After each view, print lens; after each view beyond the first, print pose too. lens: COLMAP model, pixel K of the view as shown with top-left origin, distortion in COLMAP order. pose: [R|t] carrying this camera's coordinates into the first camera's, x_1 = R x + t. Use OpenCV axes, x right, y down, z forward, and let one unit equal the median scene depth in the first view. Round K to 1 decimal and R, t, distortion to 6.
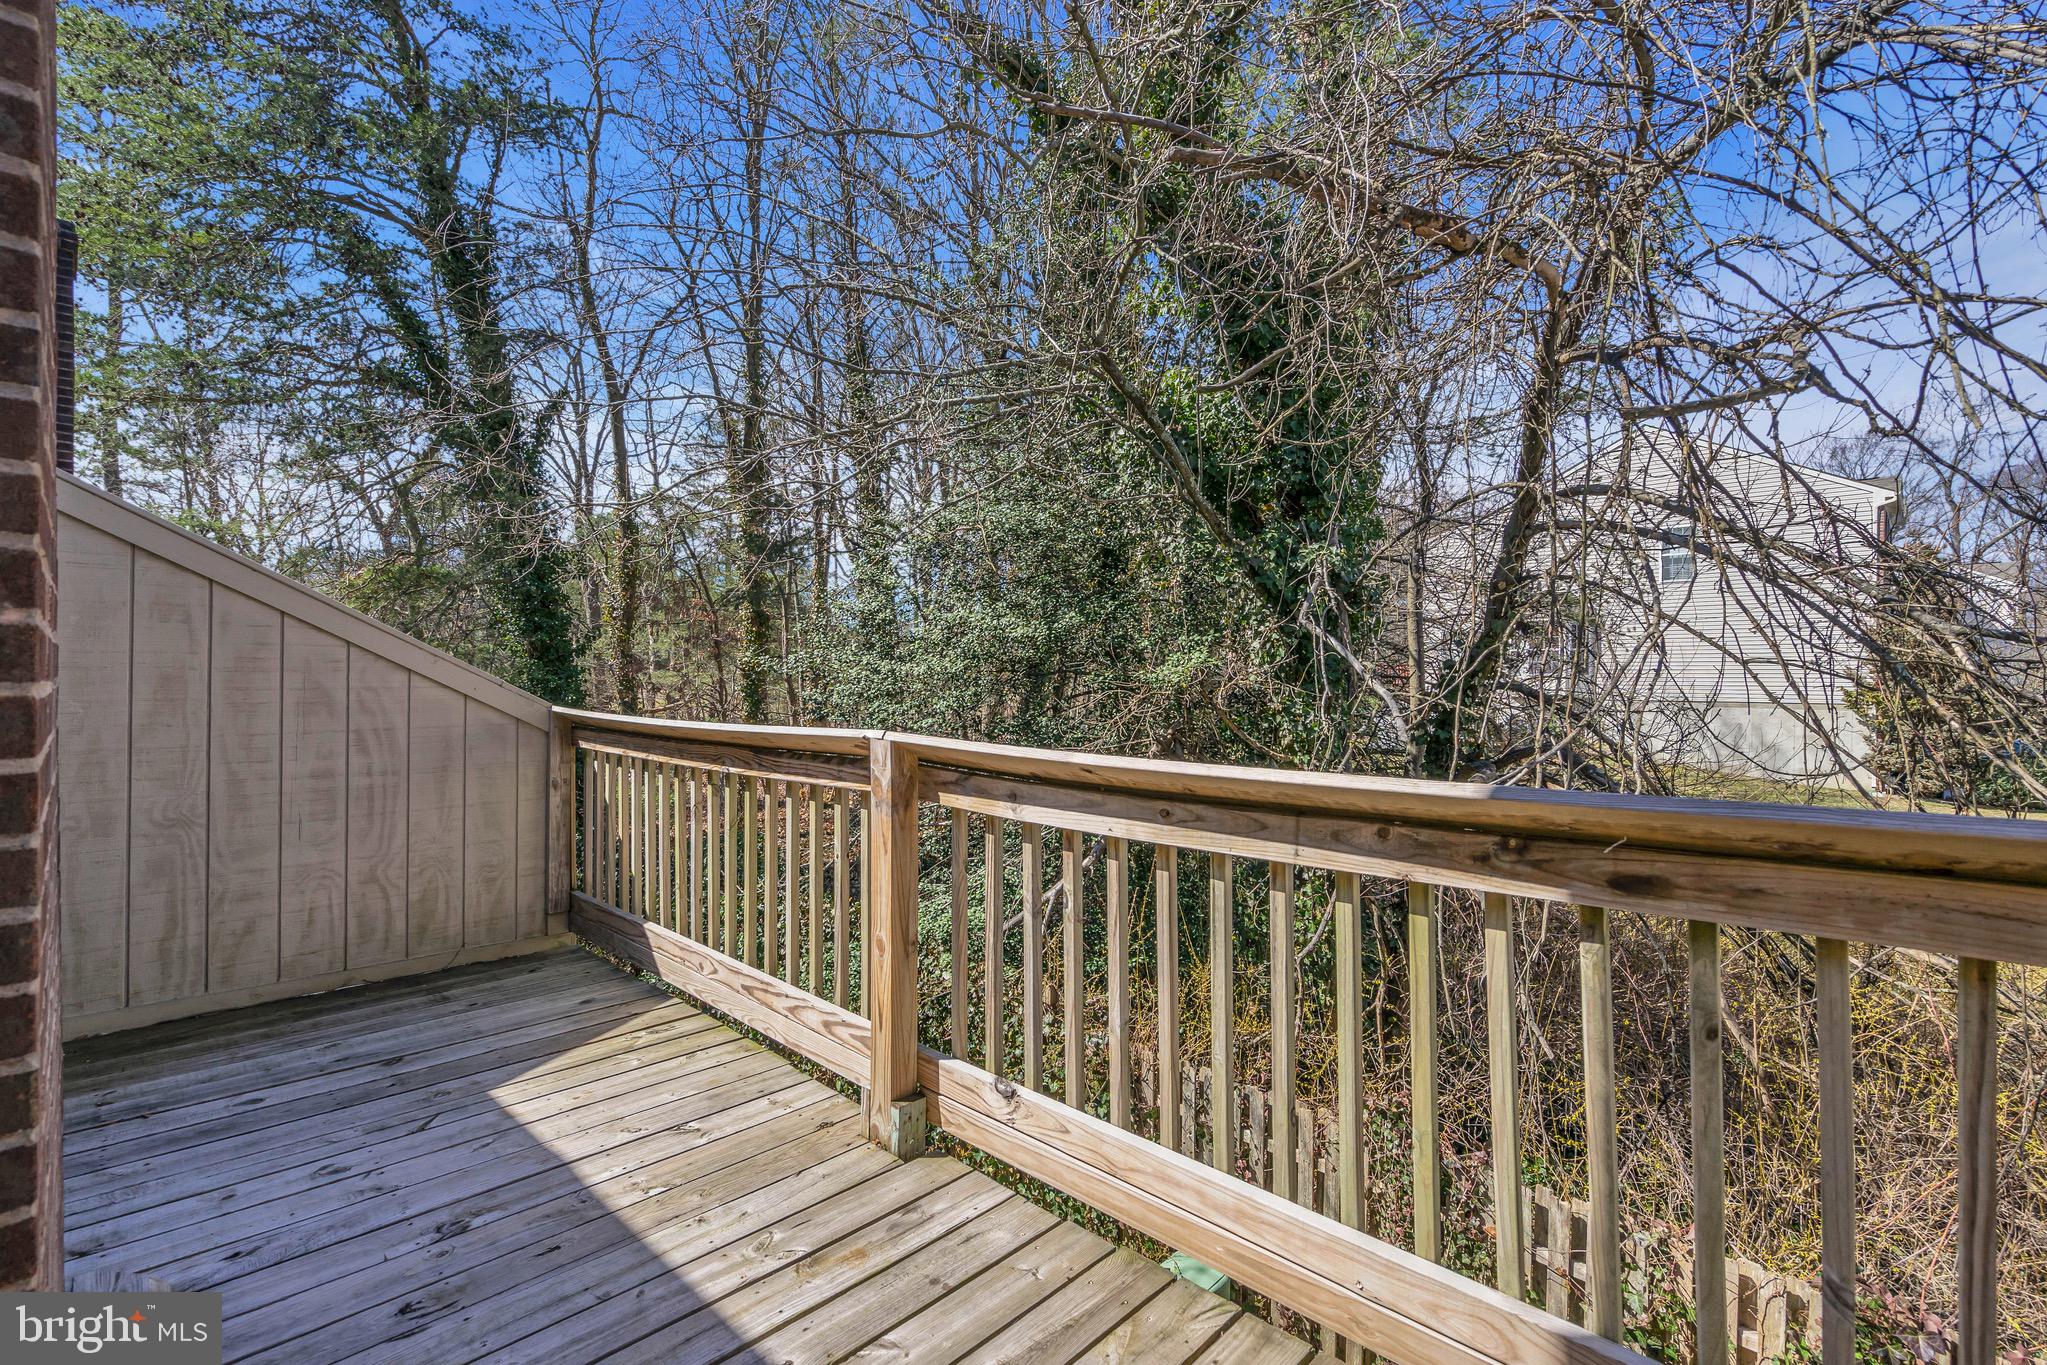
lens RADIAL K [[936.0, 0, 1026.4], [0, 936.0, 676.3], [0, 0, 1]] dist [-0.004689, 0.002692]
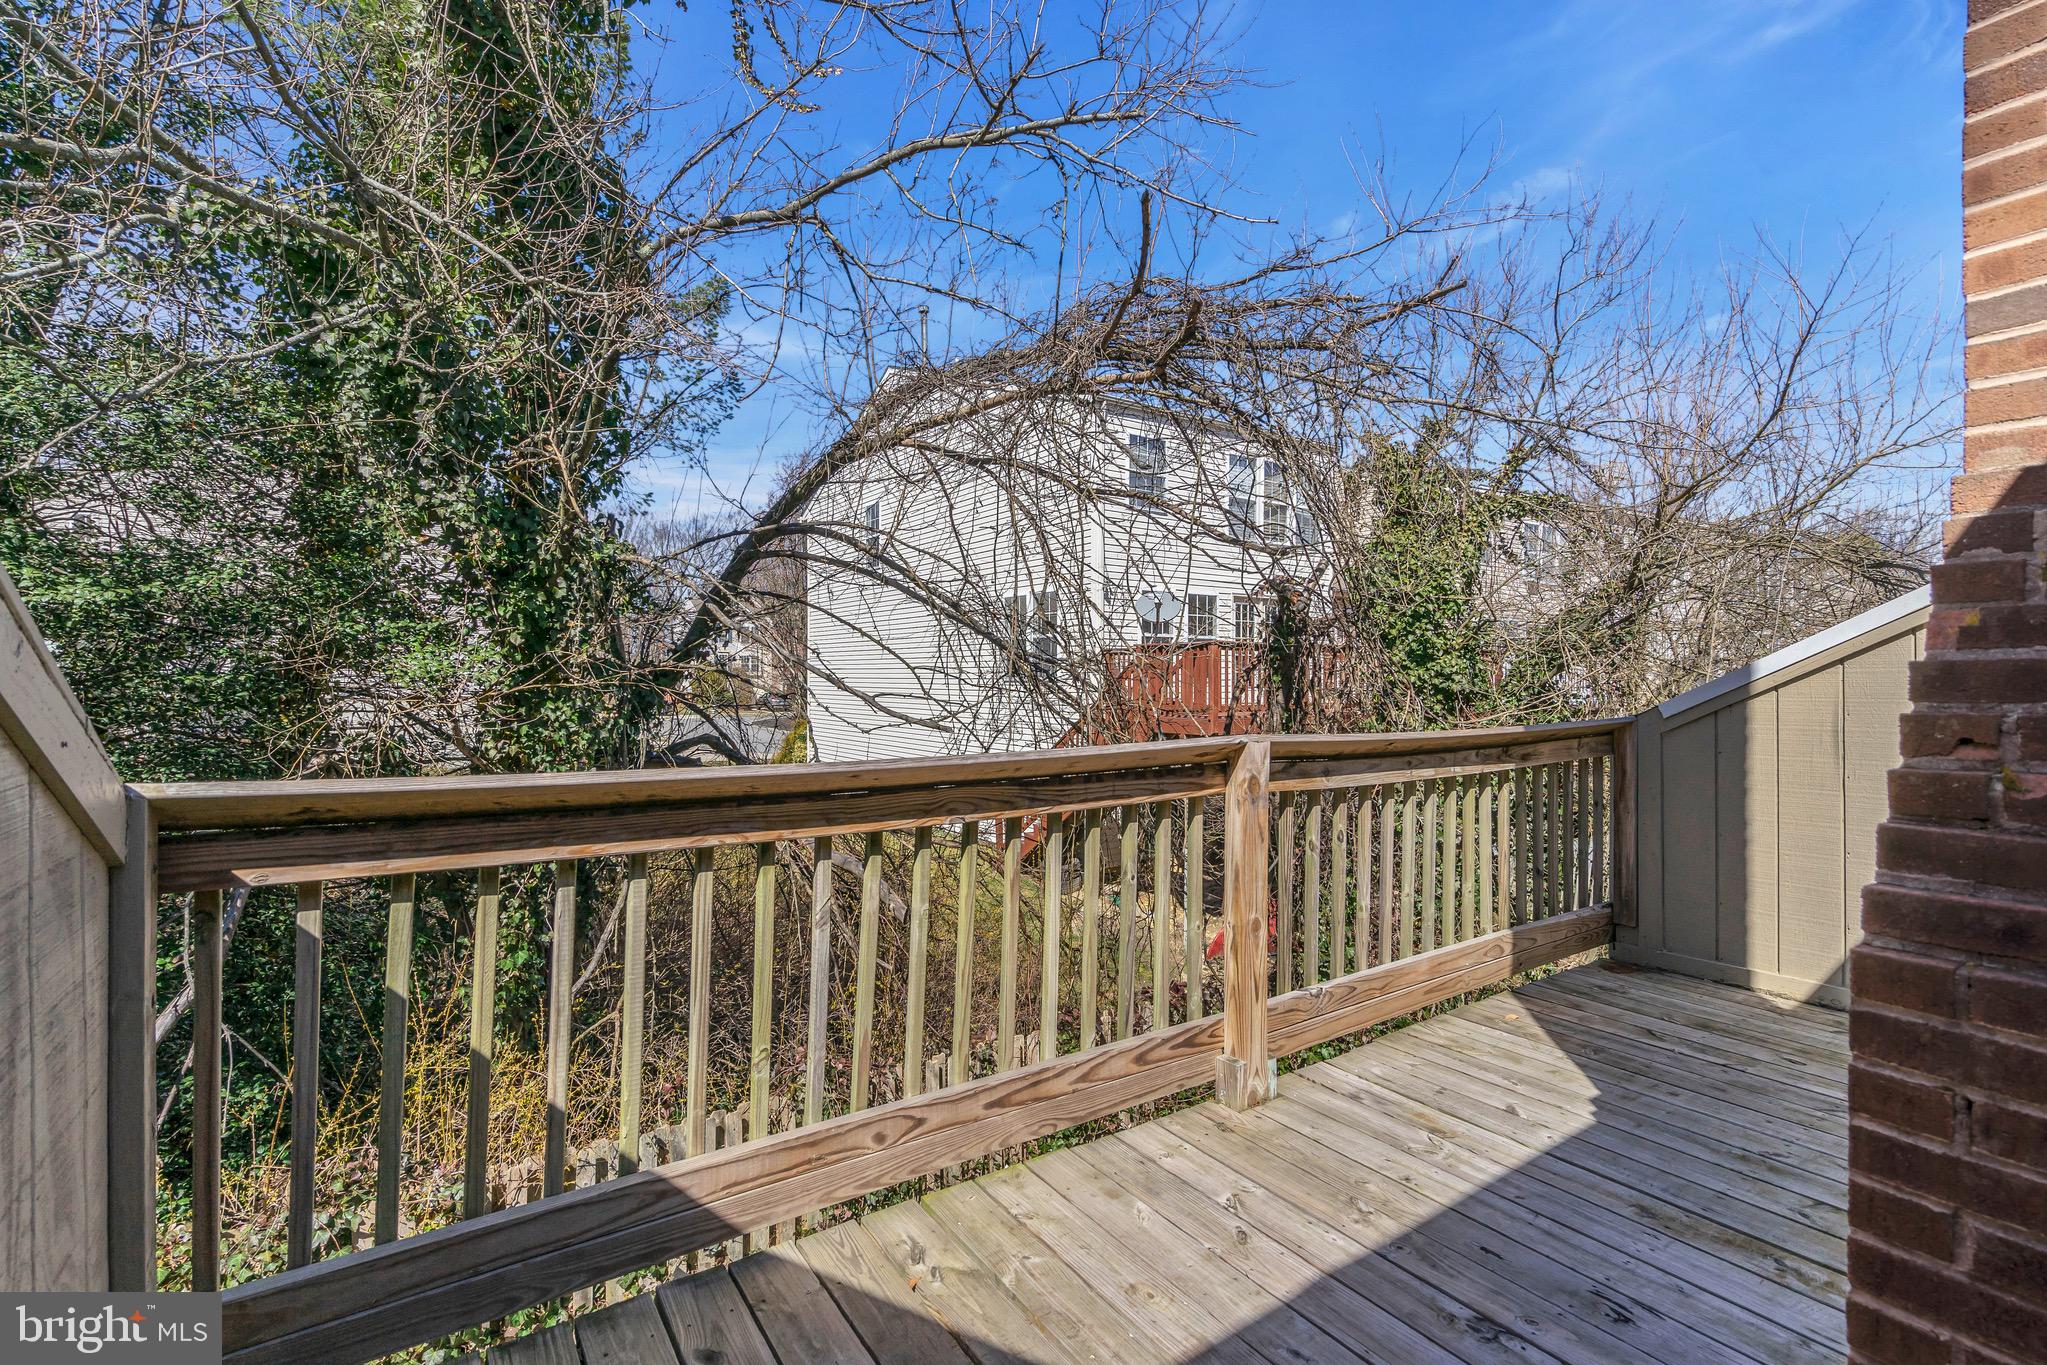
lens RADIAL K [[936.0, 0, 1029.4], [0, 936.0, 673.3], [0, 0, 1]] dist [-0.004689, 0.002692]
pose [[0.190219, 0.006306, 0.981721, -1.437307], [-0.010760, 0.999933, -0.004338, -0.006041], [-0.981683, -0.009738, 0.190274, 1.167238]]
